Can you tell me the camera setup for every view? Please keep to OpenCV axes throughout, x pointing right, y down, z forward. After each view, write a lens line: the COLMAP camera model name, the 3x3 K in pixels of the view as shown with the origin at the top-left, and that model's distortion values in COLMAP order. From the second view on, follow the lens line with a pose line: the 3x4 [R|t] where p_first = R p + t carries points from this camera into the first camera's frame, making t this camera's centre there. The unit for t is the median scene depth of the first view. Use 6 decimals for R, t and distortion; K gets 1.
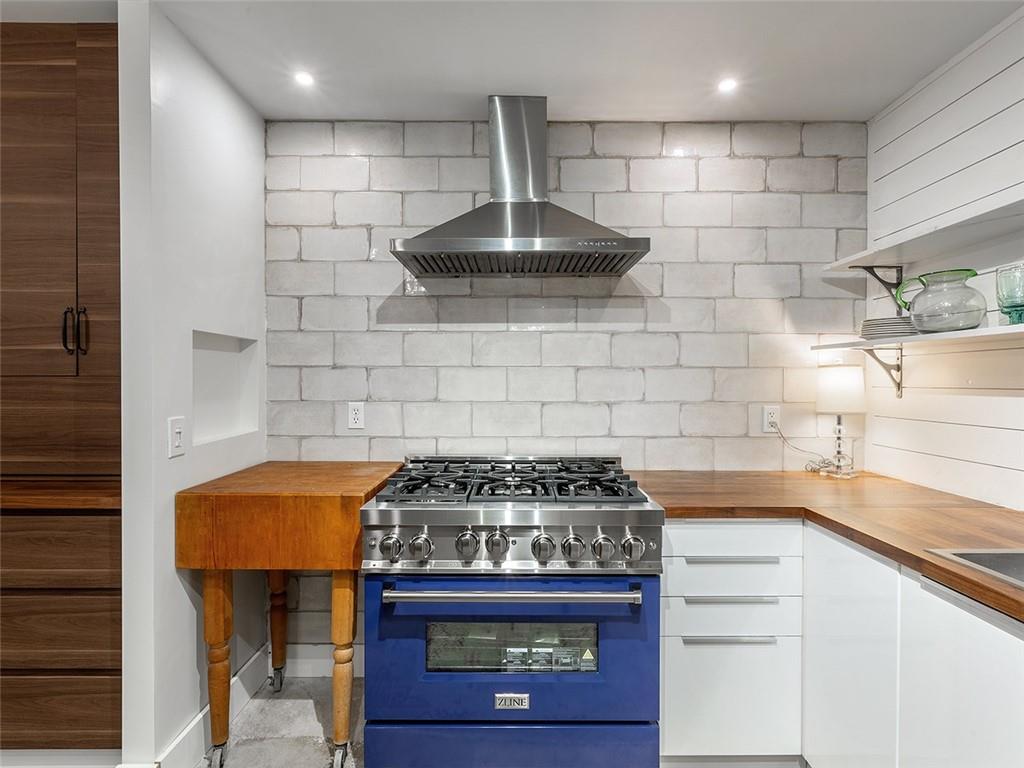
lens RADIAL K [[516.8, 0, 514.5], [0, 516.8, 384.5], [0, 0, 1]] dist [0.002103, -0.000010]
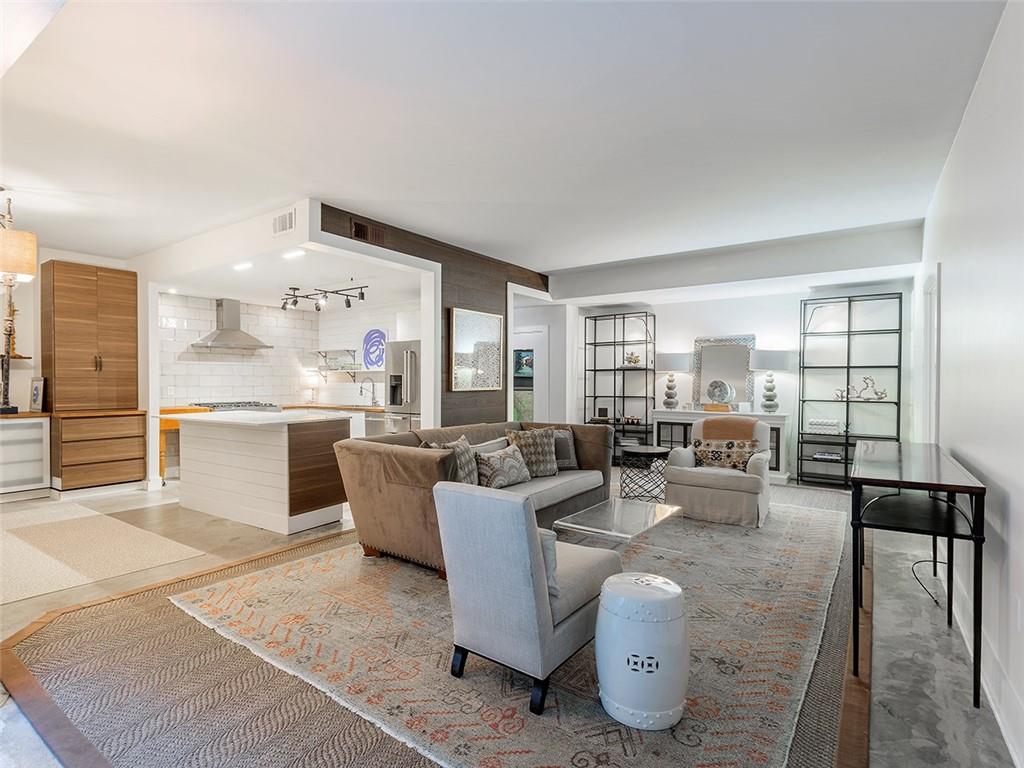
lens RADIAL K [[516.8, 0, 515.5], [0, 516.8, 385.0], [0, 0, 1]] dist [0.002103, -0.000010]
pose [[0.570988, -0.007746, 0.820922, -1.671430], [0.007151, 0.999964, 0.004461, 0.025846], [-0.820927, 0.003323, 0.571023, -2.437110]]
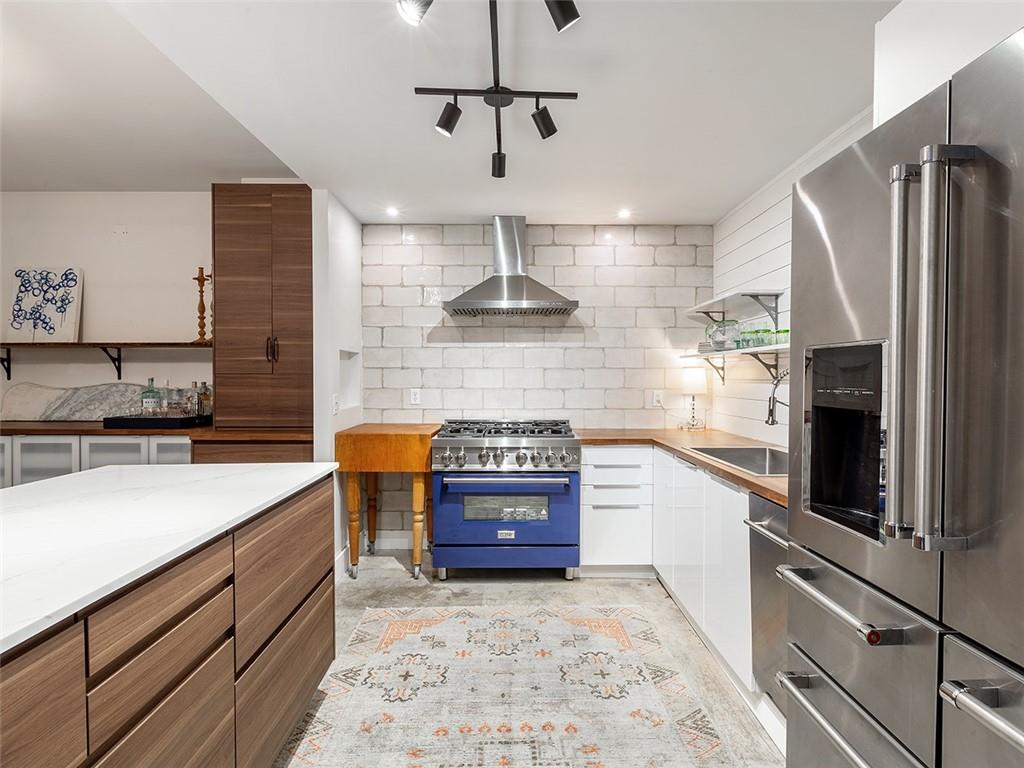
lens RADIAL K [[516.8, 0, 513.9], [0, 516.8, 383.6], [0, 0, 1]] dist [0.002103, -0.000010]
pose [[0.999990, -0.001527, 0.004208, 0.012922], [0.001511, 0.999992, 0.003735, 0.011222], [-0.004214, -0.003728, 0.999984, -0.725517]]
